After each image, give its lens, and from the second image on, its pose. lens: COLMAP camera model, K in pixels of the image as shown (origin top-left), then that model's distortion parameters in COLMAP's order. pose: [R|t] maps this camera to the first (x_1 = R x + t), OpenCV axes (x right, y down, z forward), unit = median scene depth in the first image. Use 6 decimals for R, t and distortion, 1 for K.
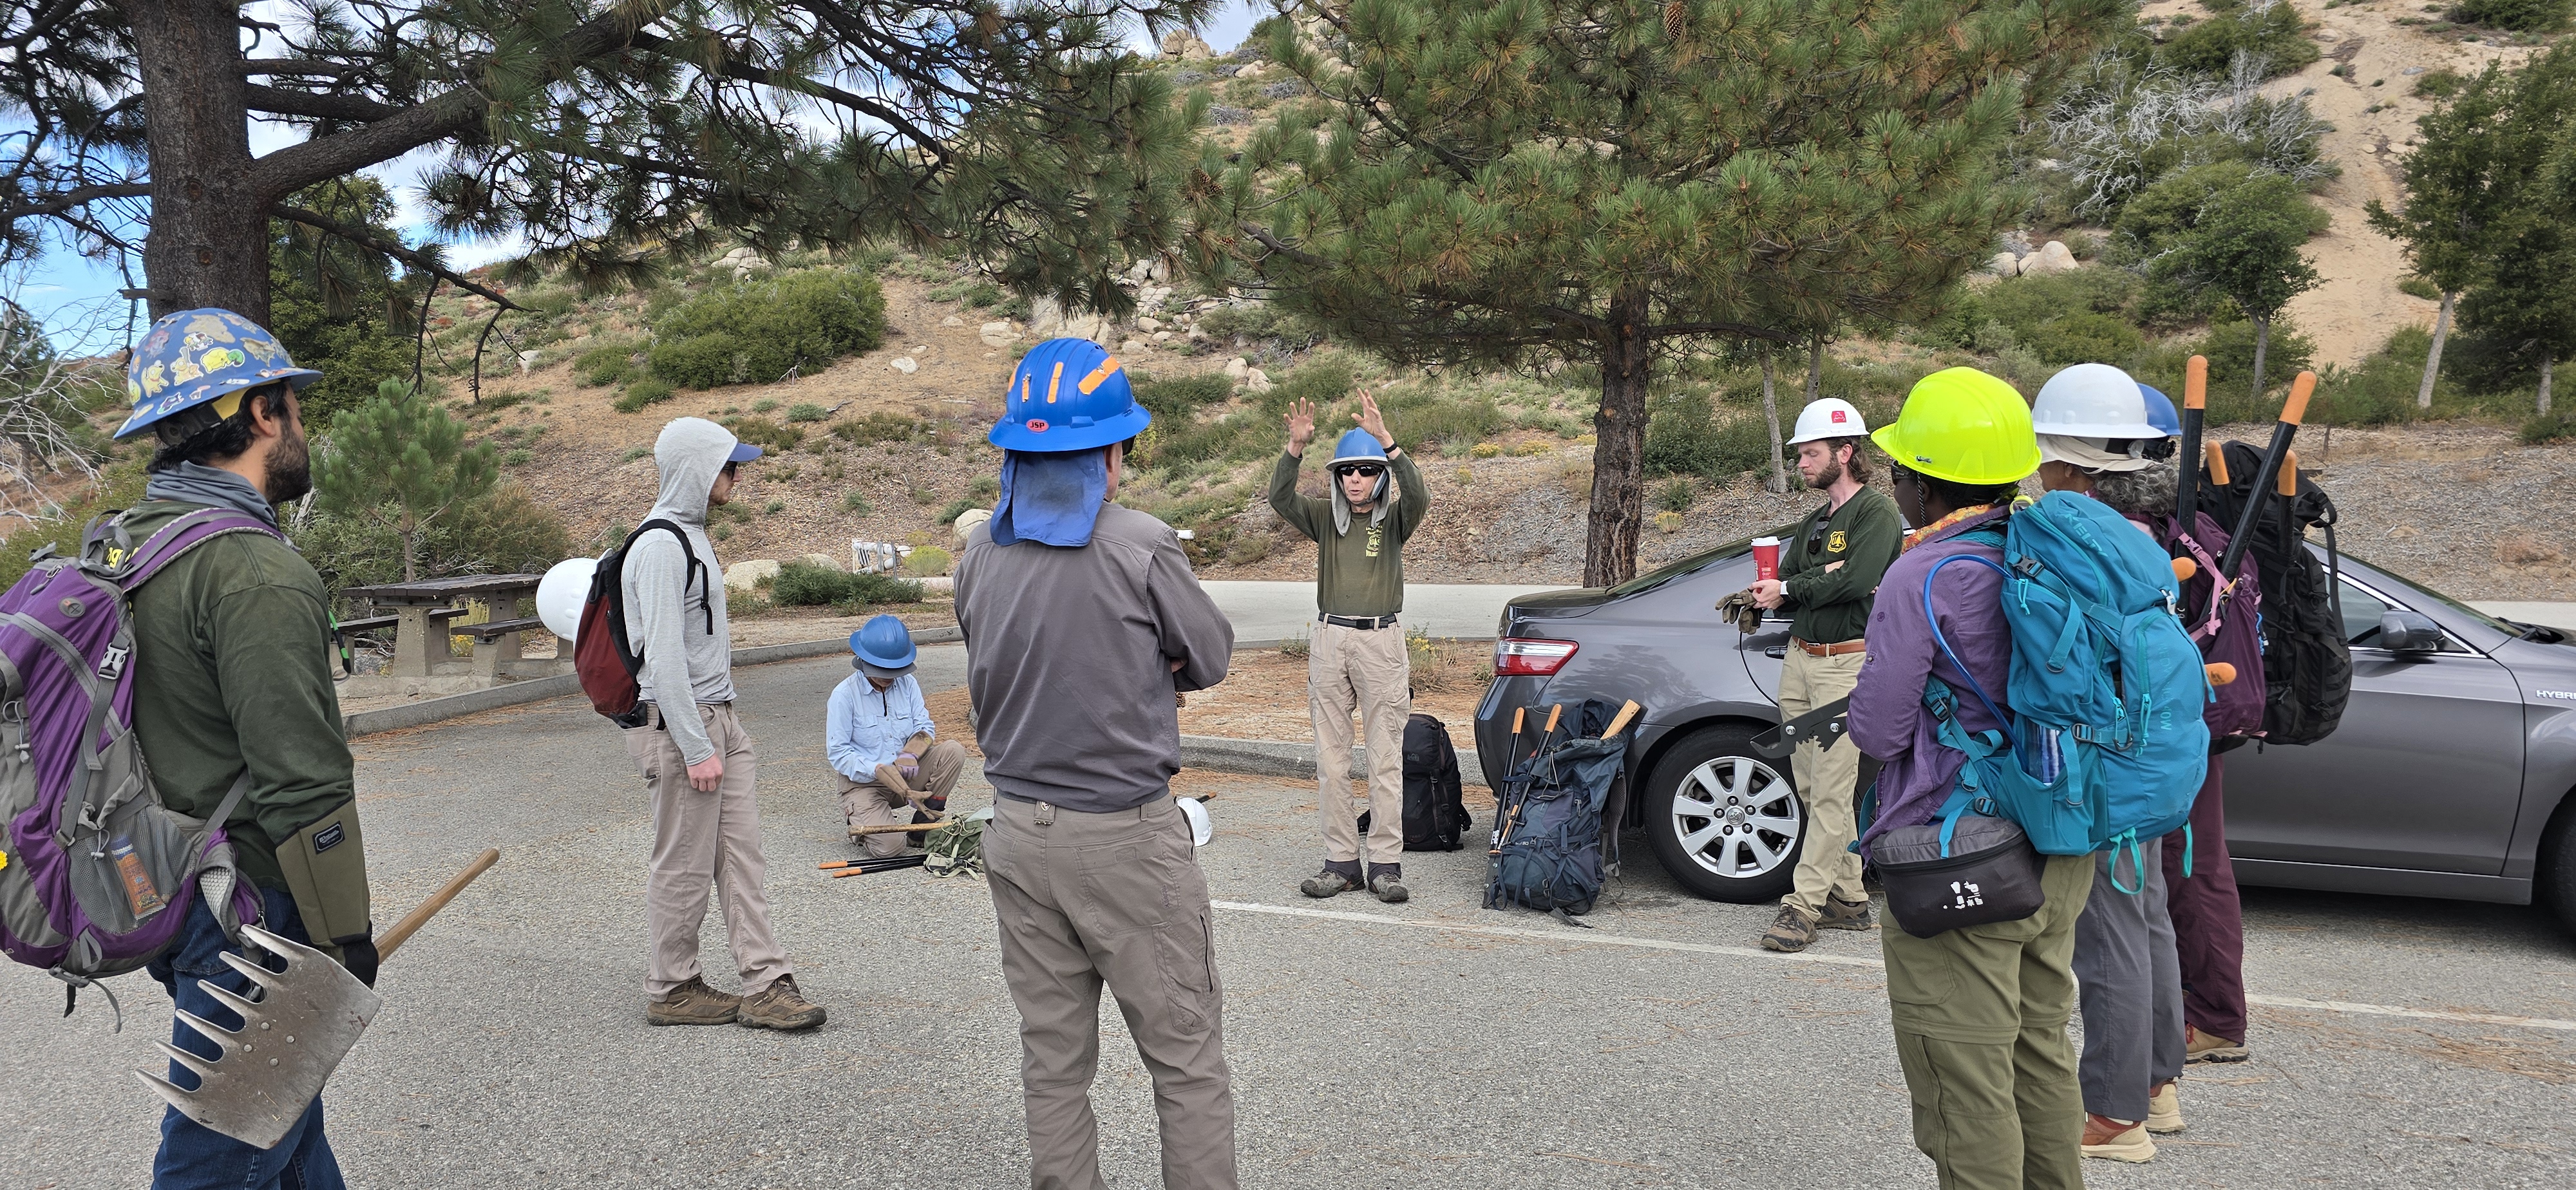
lens RADIAL K [[1798.1, 0, 1290.7], [0, 1798.1, 583.3], [0, 0, 1]] dist [0.047276, -0.004896]
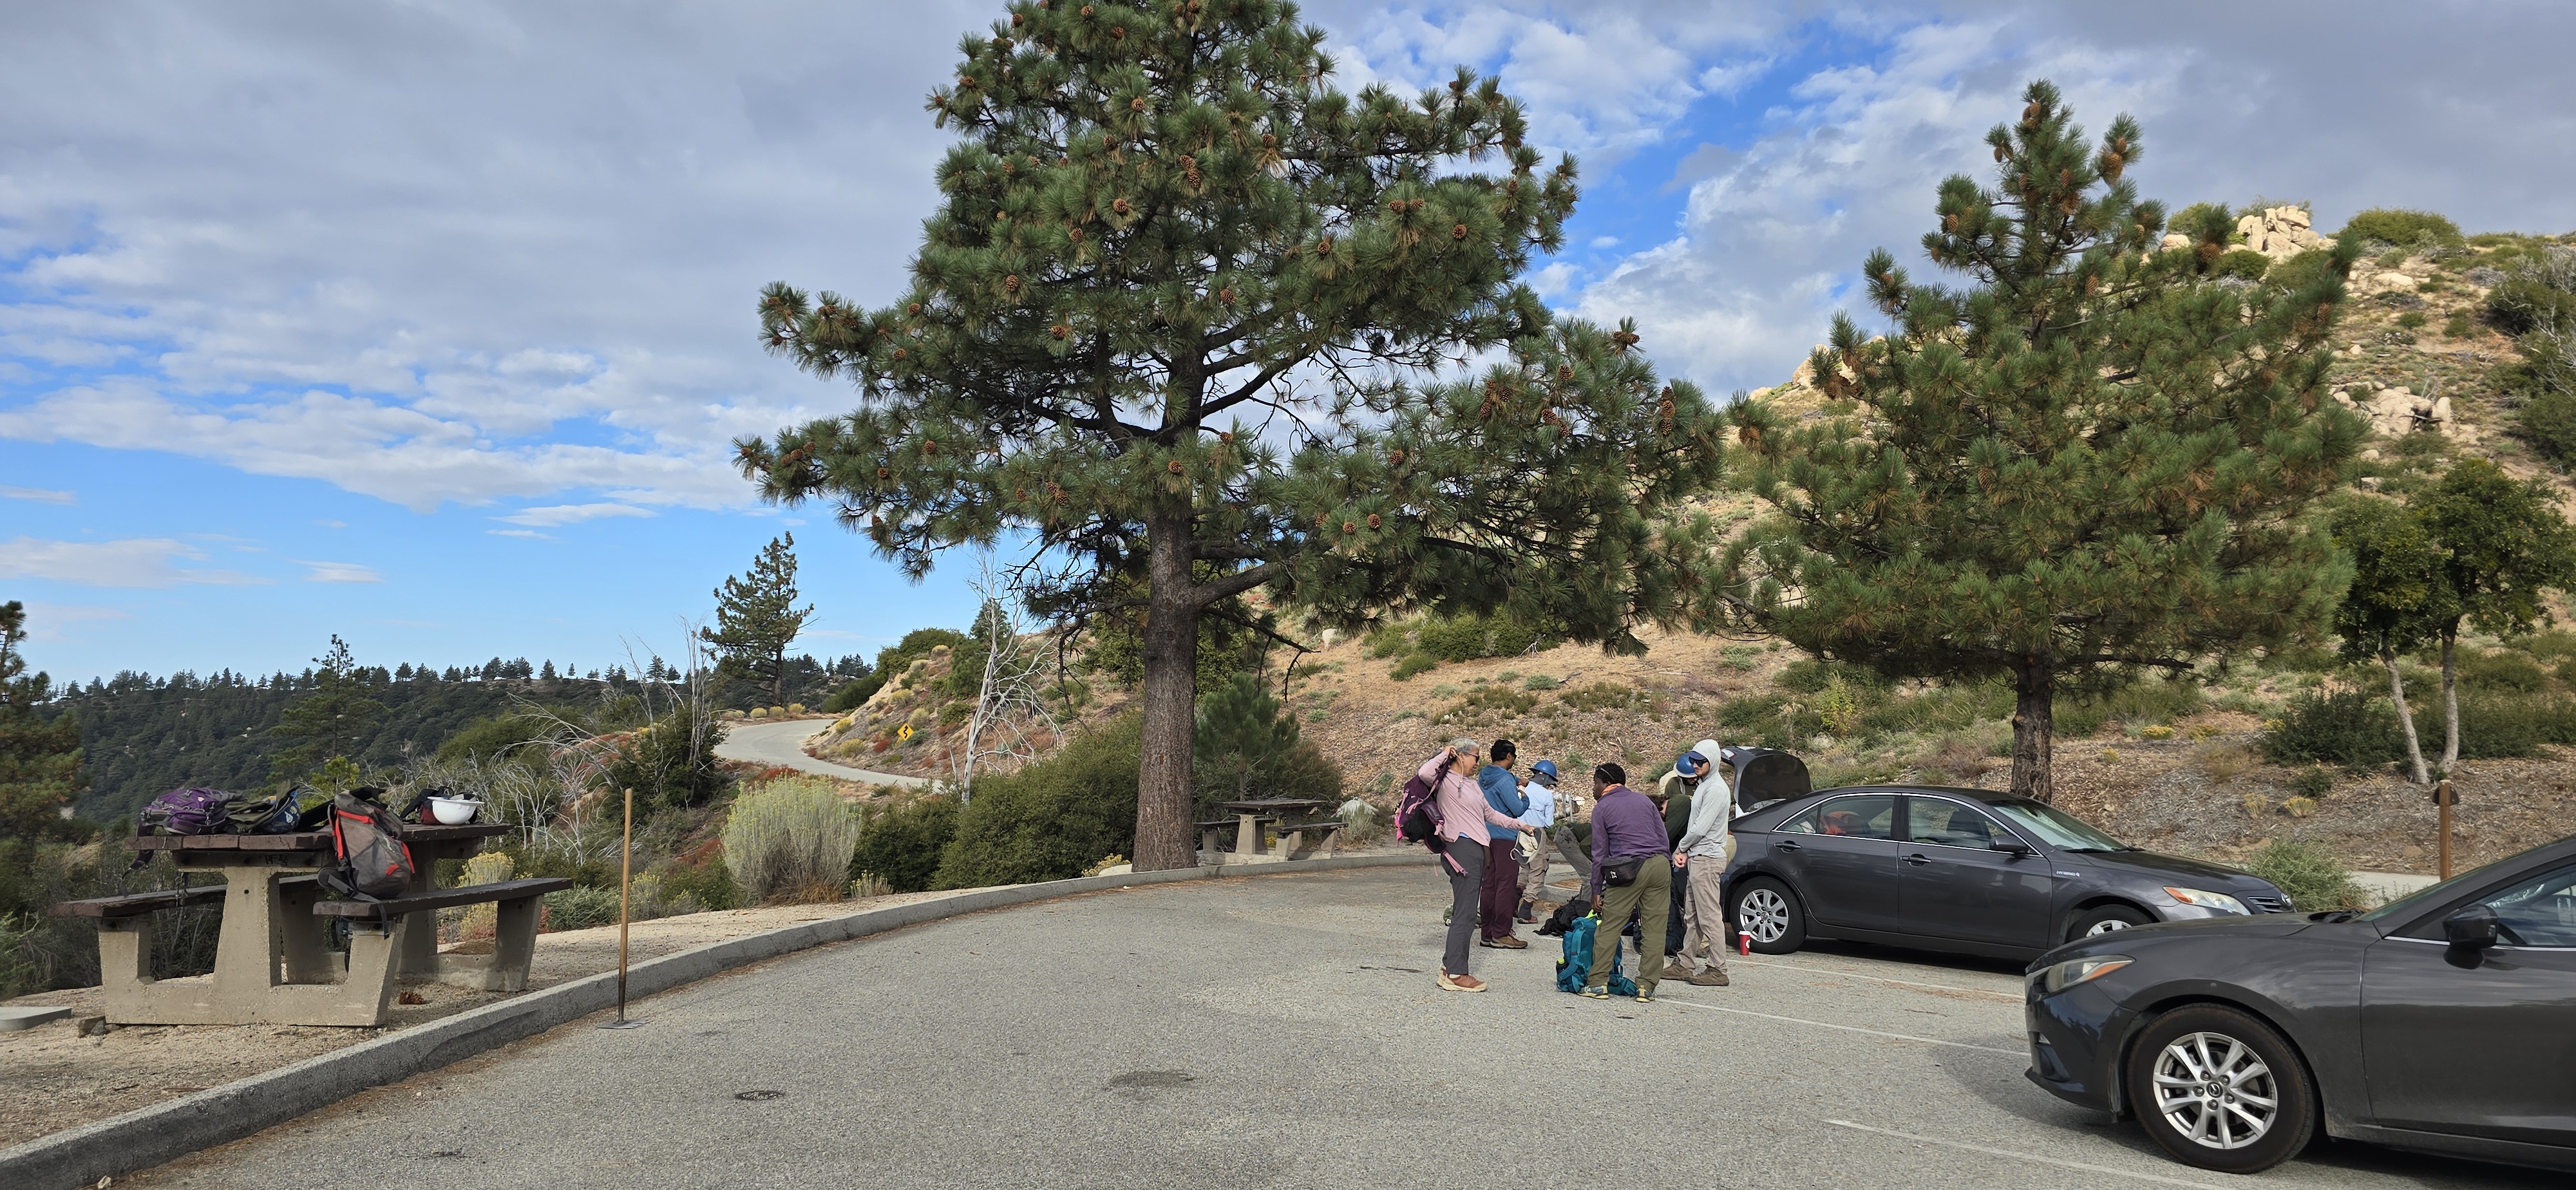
lens RADIAL K [[1798.1, 0, 1286.2], [0, 1798.1, 595.6], [0, 0, 1]] dist [0.047276, -0.004896]
pose [[0.912105, -0.004838, -0.409927, 0.065001], [-0.050621, 0.990949, -0.124327, 0.004129], [0.406819, 0.134150, 0.903605, -0.143874]]
